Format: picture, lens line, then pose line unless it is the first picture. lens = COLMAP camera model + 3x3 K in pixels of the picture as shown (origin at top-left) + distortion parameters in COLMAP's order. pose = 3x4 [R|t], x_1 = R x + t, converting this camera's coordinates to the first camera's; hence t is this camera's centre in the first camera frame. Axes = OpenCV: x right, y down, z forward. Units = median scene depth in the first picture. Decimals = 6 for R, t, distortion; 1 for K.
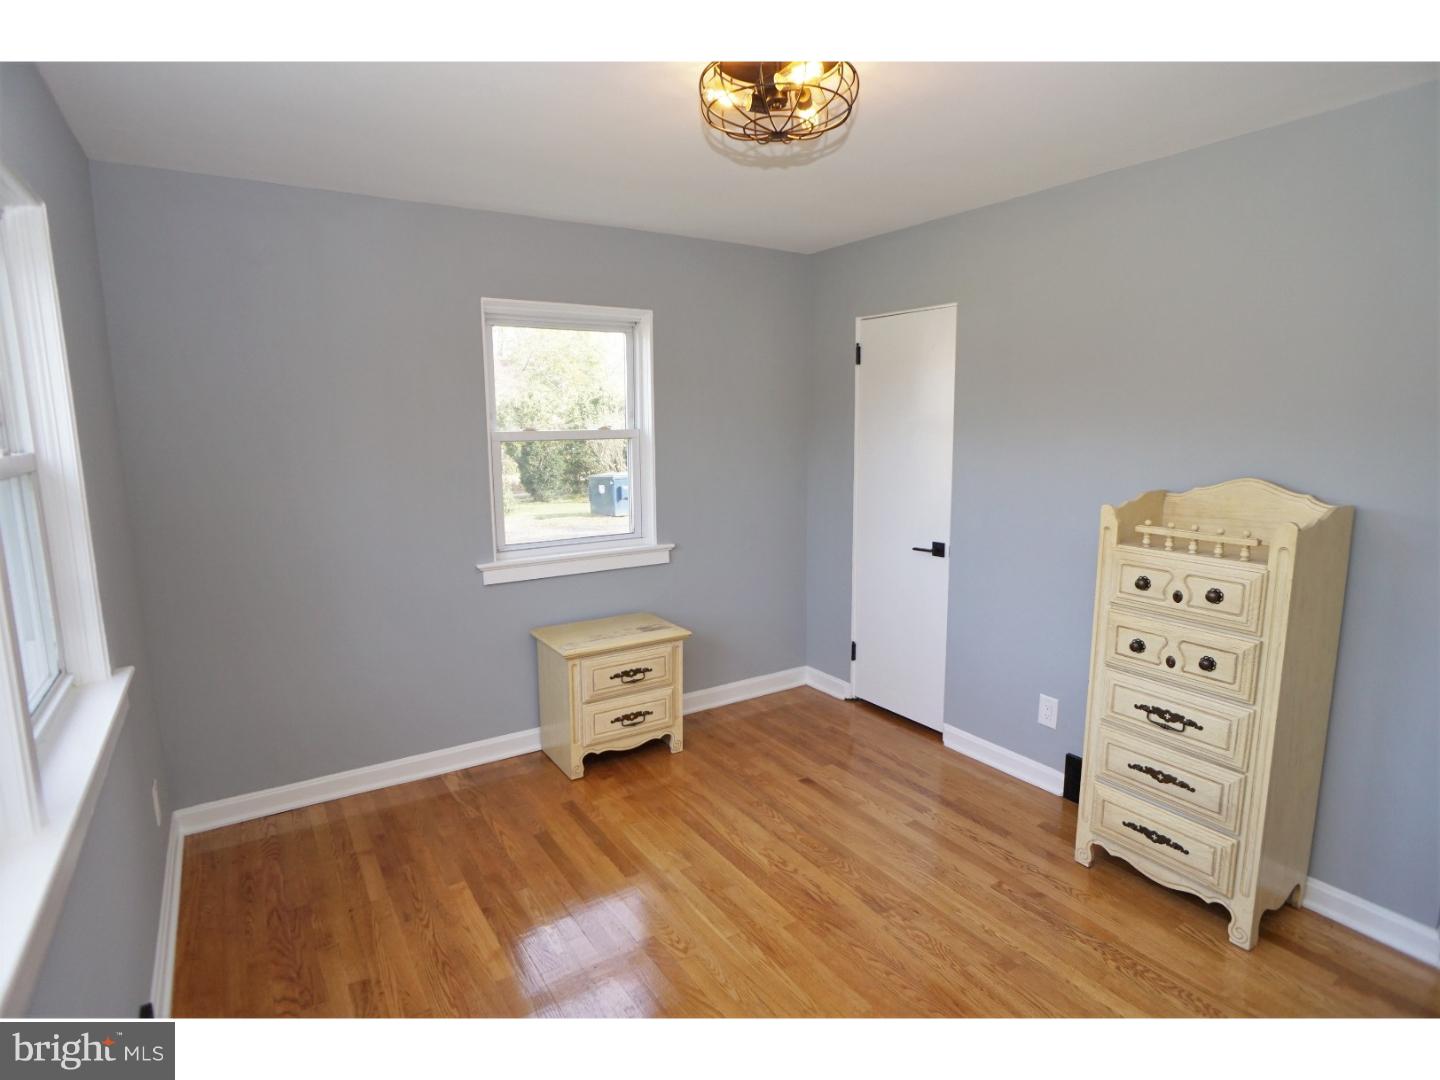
lens RADIAL K [[773.3, 0, 722.9], [0, 773.3, 536.3], [0, 0, 1]] dist [-0.002700, -0.000865]
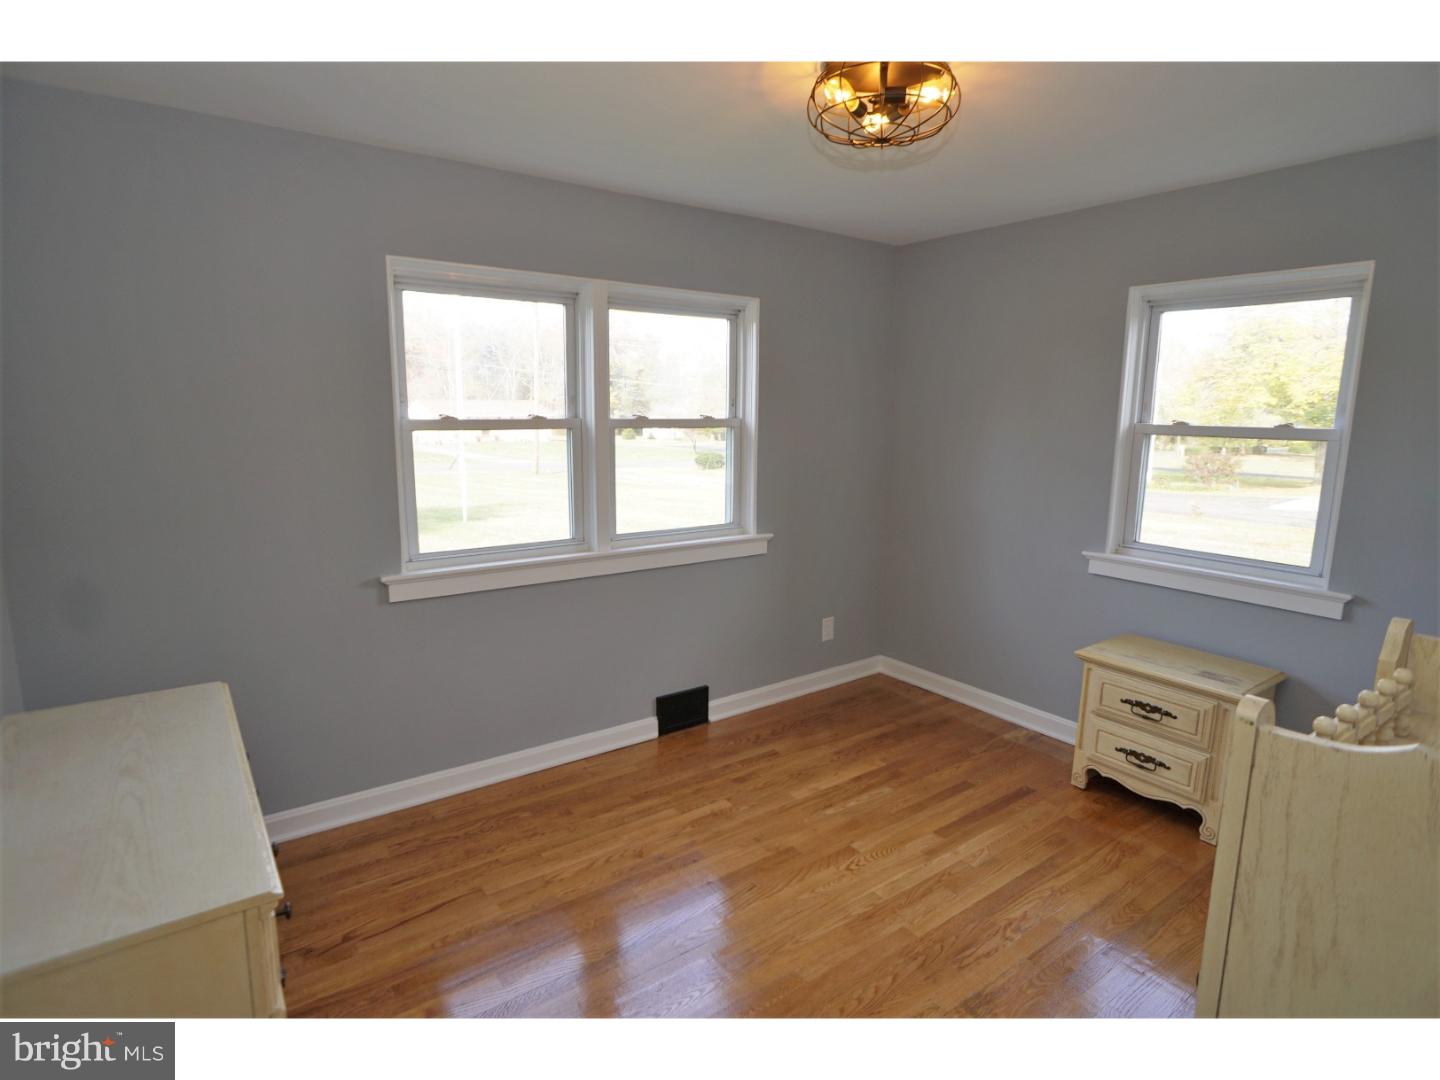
lens RADIAL K [[773.3, 0, 722.9], [0, 773.3, 536.3], [0, 0, 1]] dist [-0.002700, -0.000865]
pose [[0.066657, 0.174159, -0.982459, 0.730153], [-0.167920, 0.972563, 0.161012, -0.074867], [0.983544, 0.154242, 0.094073, 0.469842]]
